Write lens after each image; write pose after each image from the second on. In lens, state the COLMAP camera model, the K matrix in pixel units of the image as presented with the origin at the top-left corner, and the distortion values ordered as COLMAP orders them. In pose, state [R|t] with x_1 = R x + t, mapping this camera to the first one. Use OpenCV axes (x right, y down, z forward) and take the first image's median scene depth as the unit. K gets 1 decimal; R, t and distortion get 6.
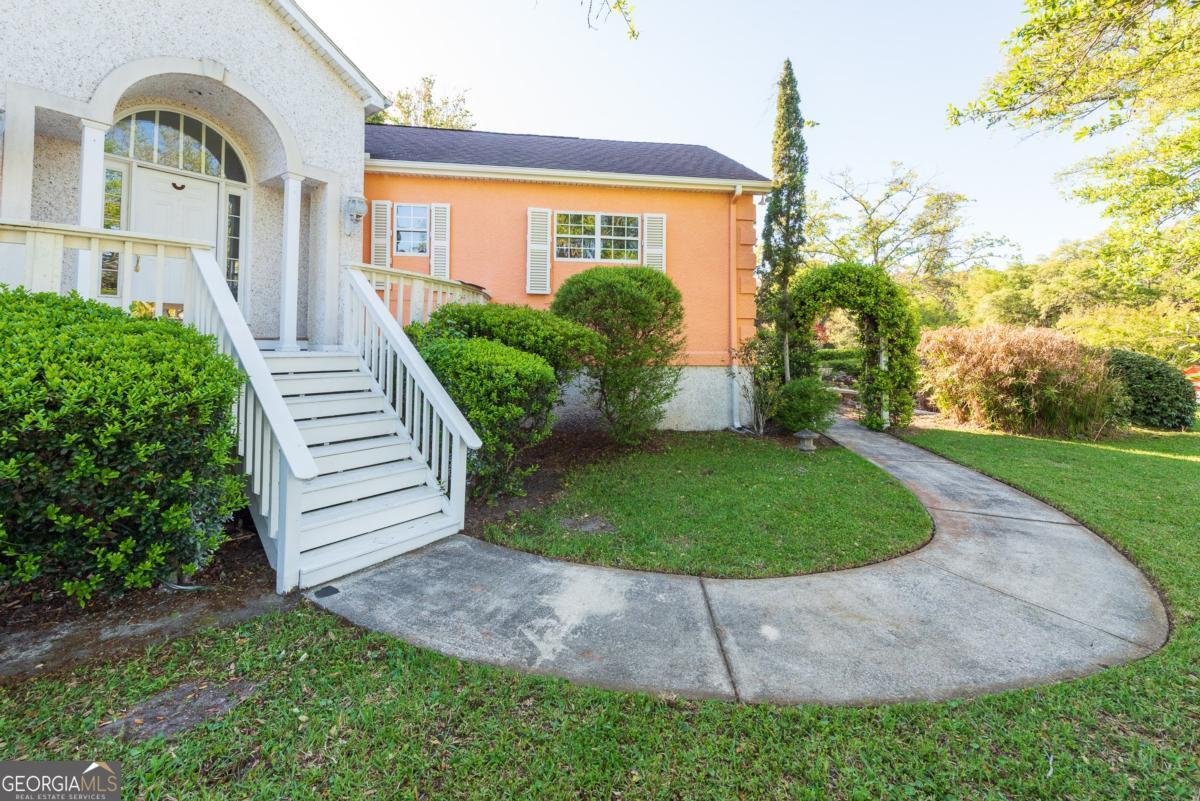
lens RADIAL K [[485.0, 0, 642.2], [0, 485.0, 349.3], [0, 0, 1]] dist [0.000288, 0.000062]
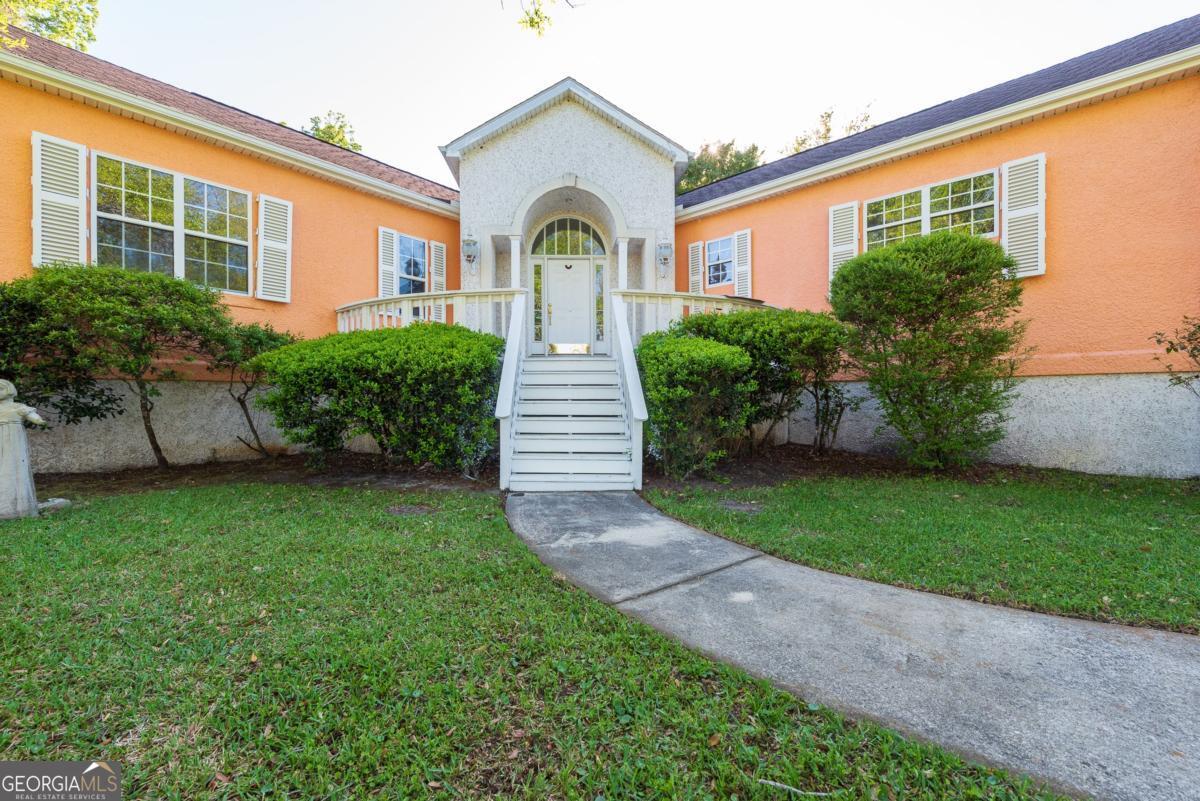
lens RADIAL K [[481.1, 0, 593.1], [0, 481.1, 412.1], [0, 0, 1]] dist [0.001897, 0.000017]
pose [[0.623605, 0.005104, -0.781723, 0.475805], [0.019436, 0.999568, 0.022031, 0.152491], [0.781498, -0.028932, 0.623237, 0.183071]]
